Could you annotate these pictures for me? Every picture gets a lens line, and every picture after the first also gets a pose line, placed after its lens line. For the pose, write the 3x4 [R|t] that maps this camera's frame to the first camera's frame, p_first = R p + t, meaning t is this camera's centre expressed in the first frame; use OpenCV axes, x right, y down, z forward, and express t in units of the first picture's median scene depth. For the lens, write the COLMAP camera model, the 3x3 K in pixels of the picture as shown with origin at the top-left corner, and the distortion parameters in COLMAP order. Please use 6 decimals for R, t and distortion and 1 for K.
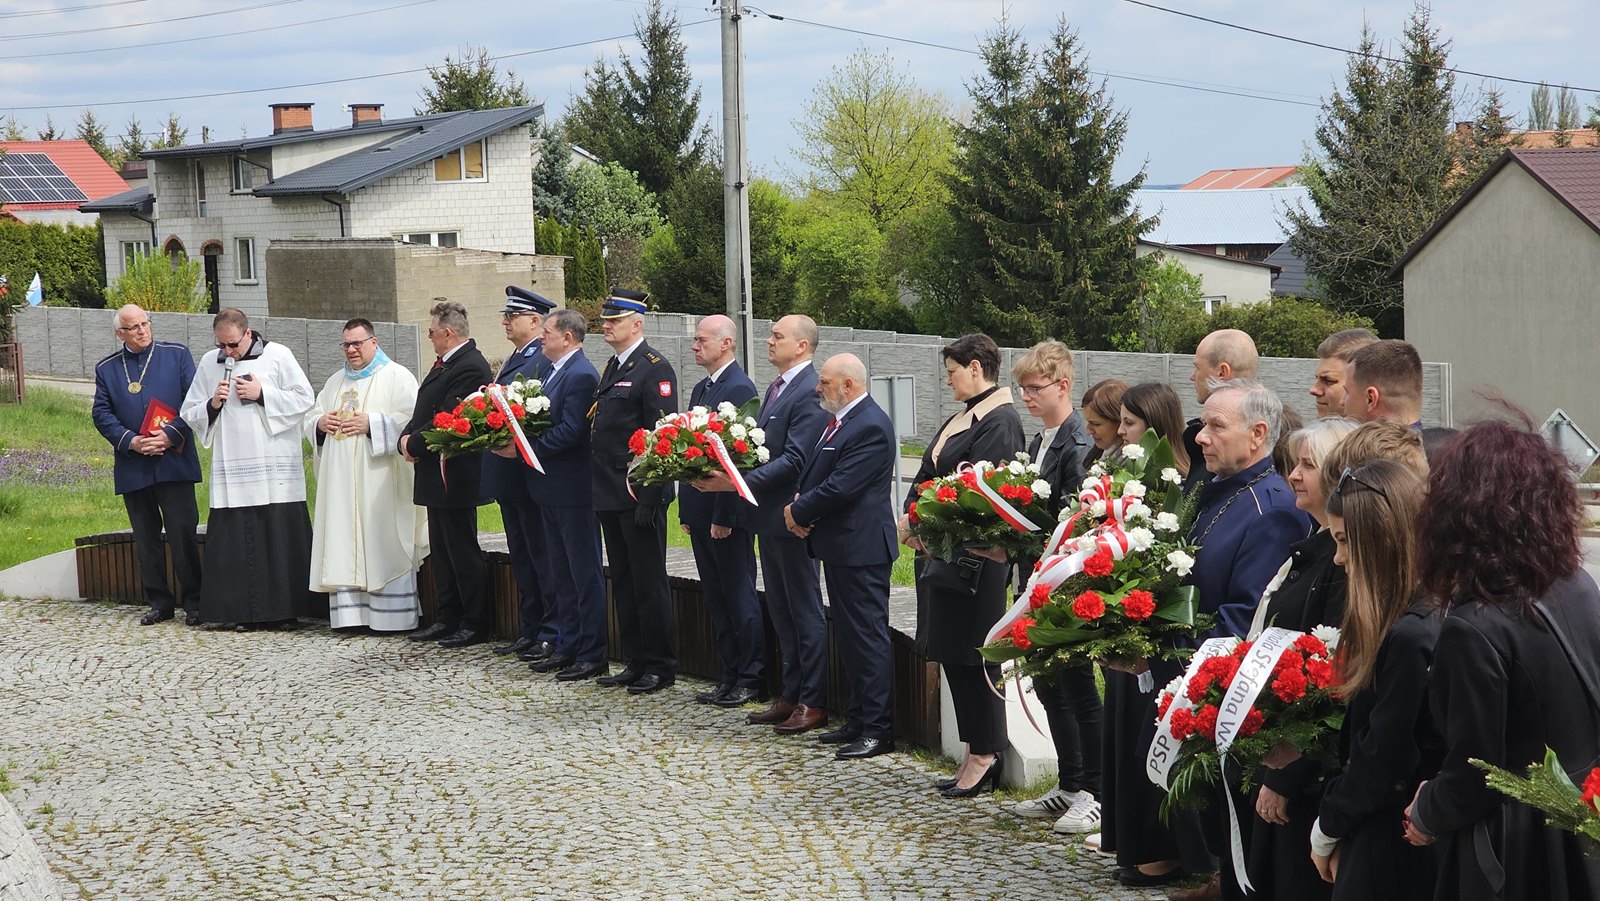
lens RADIAL K [[3416.9, 0, 789.4], [0, 3416.9, 458.4], [0, 0, 1]] dist [0.040687, 0.000000]
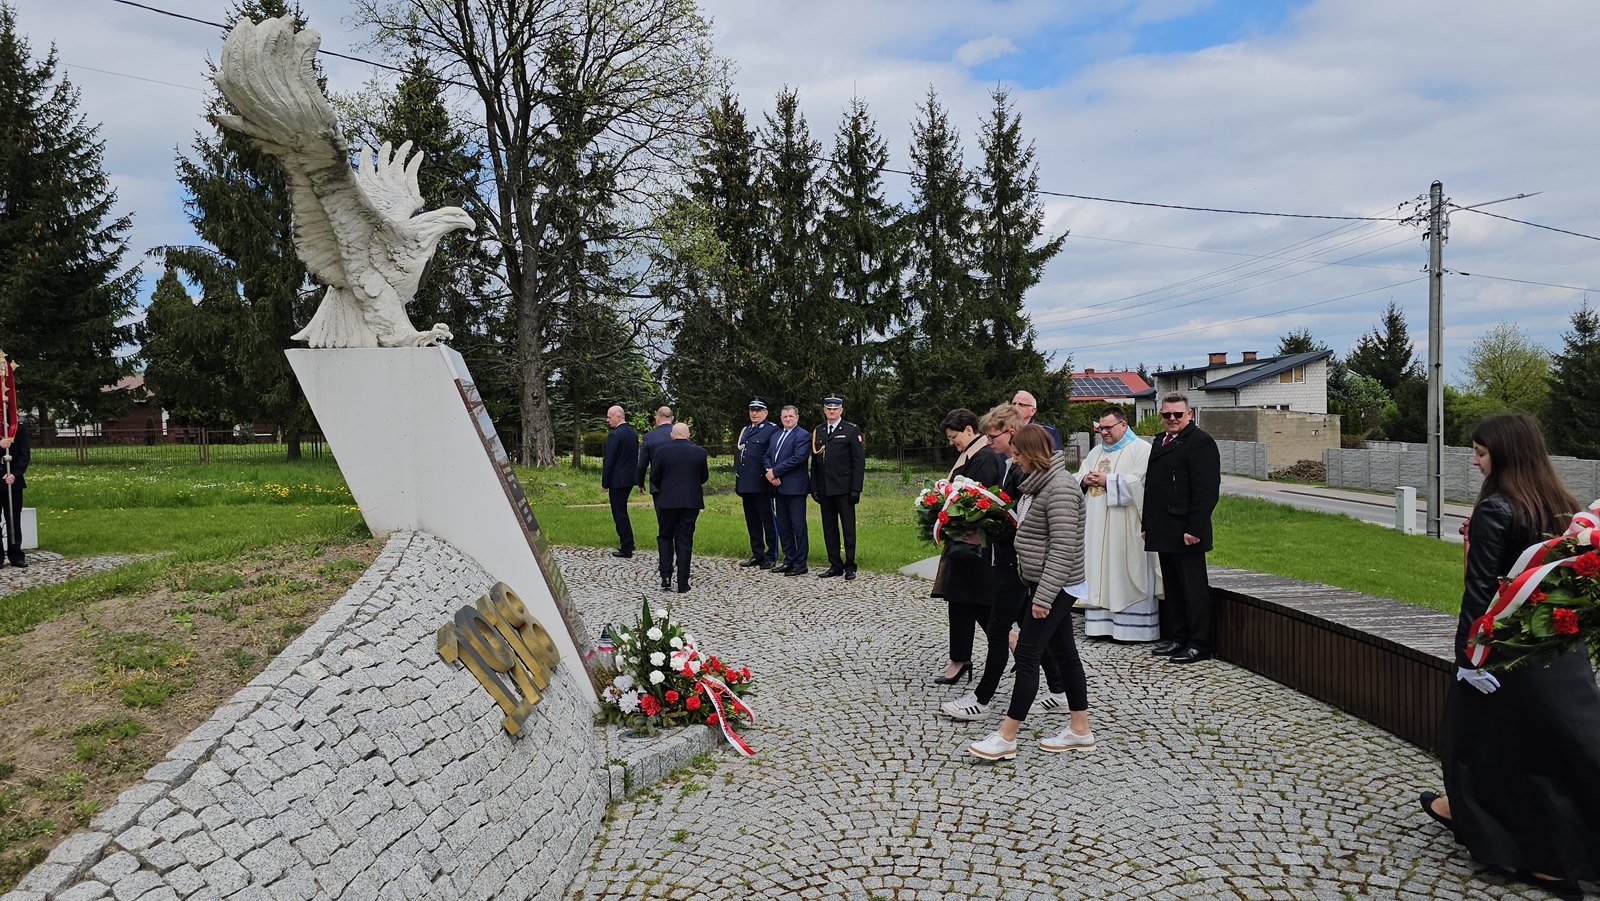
lens RADIAL K [[1072.3, 0, 801.6], [0, 1072.3, 461.1], [0, 0, 1]] dist [0.052263, -0.050052]
pose [[0.859092, 0.028045, -0.511052, -0.008875], [-0.042411, 0.998964, -0.016474, -0.003272], [0.510060, 0.035827, 0.859392, 0.316403]]
